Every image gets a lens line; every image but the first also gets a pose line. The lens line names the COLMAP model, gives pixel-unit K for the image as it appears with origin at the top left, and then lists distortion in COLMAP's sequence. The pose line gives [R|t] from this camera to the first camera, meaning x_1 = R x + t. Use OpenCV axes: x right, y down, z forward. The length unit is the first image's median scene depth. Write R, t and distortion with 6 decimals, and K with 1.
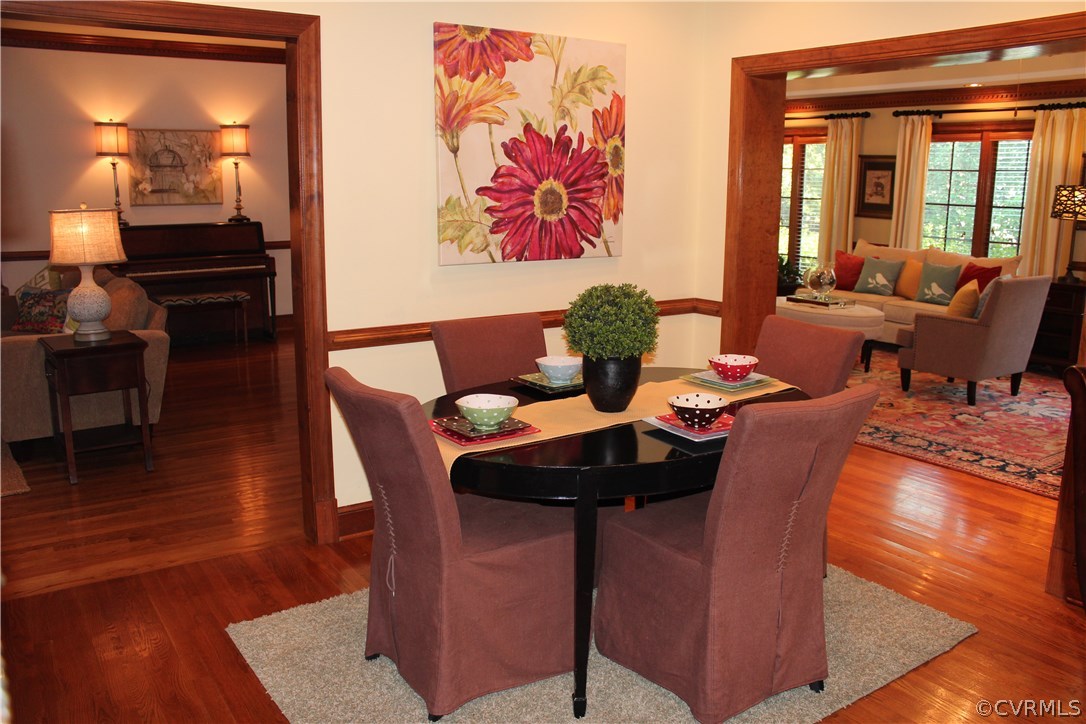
lens RADIAL K [[894.8, 0, 542.7], [0, 894.8, 363.6], [0, 0, 1]] dist [-0.119748, 0.074003]
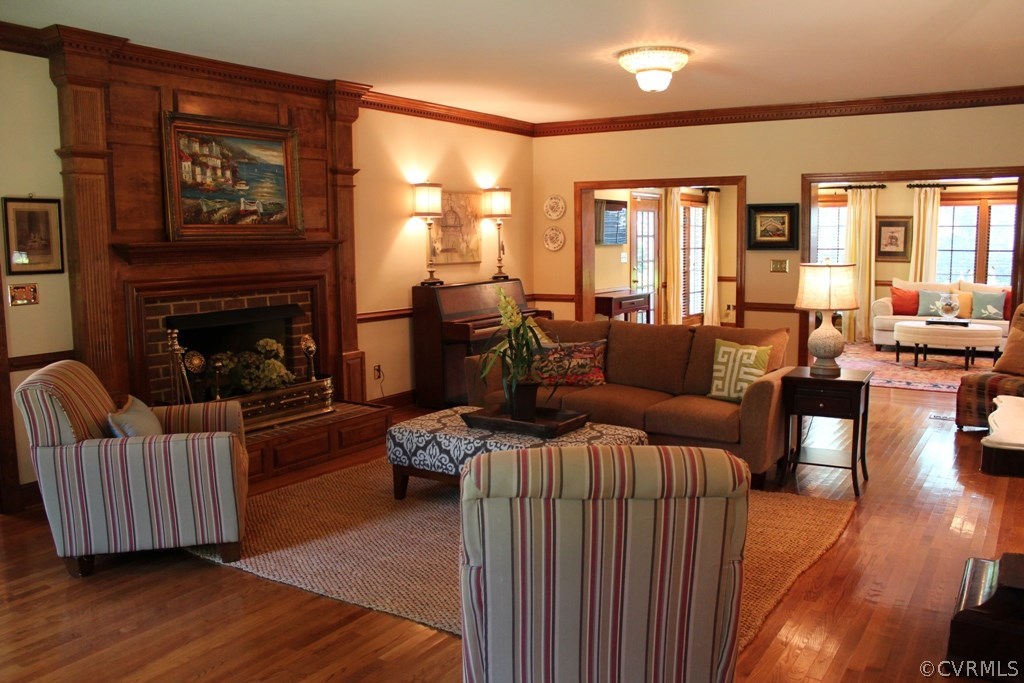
lens RADIAL K [[843.7, 0, 509.5], [0, 843.7, 341.4], [0, 0, 1]] dist [-0.119748, 0.074003]
pose [[0.921626, -0.062886, 0.382950, -0.714886], [0.093544, 0.993686, -0.061949, -0.021998], [-0.376637, 0.092917, 0.921689, 0.067461]]
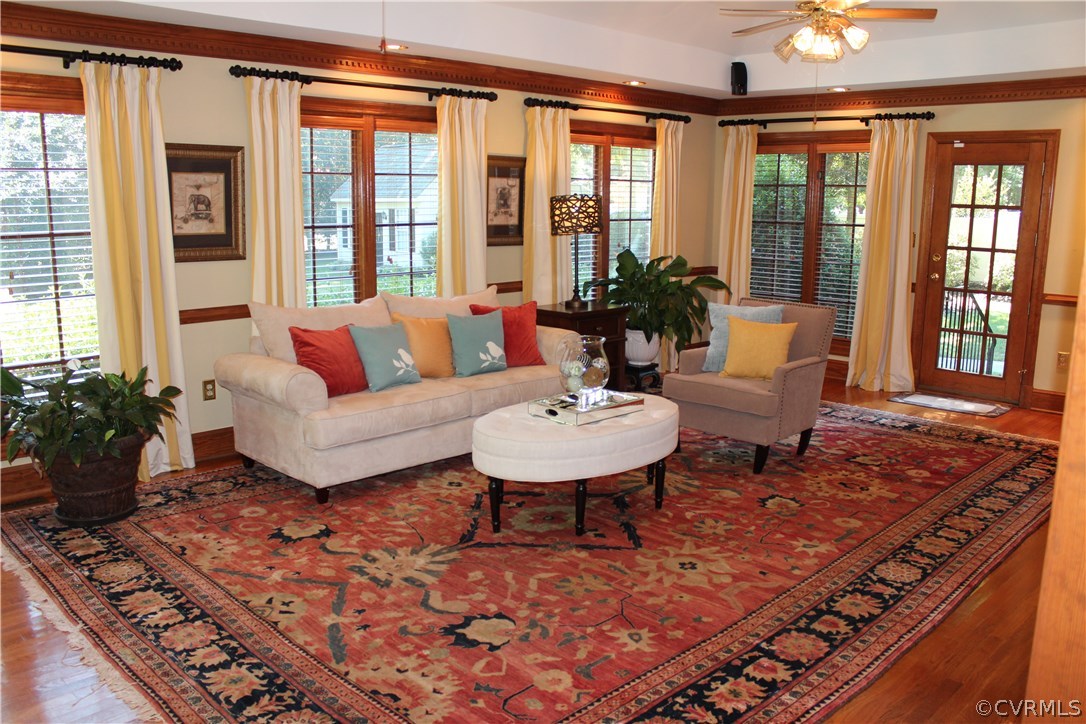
lens RADIAL K [[894.8, 0, 541.6], [0, 894.8, 363.6], [0, 0, 1]] dist [-0.119748, 0.074003]
pose [[-0.188232, -0.191693, 0.963236, -0.208820], [0.188471, 0.955488, 0.226981, -0.205157], [-0.963871, 0.224267, -0.143725, 0.967752]]
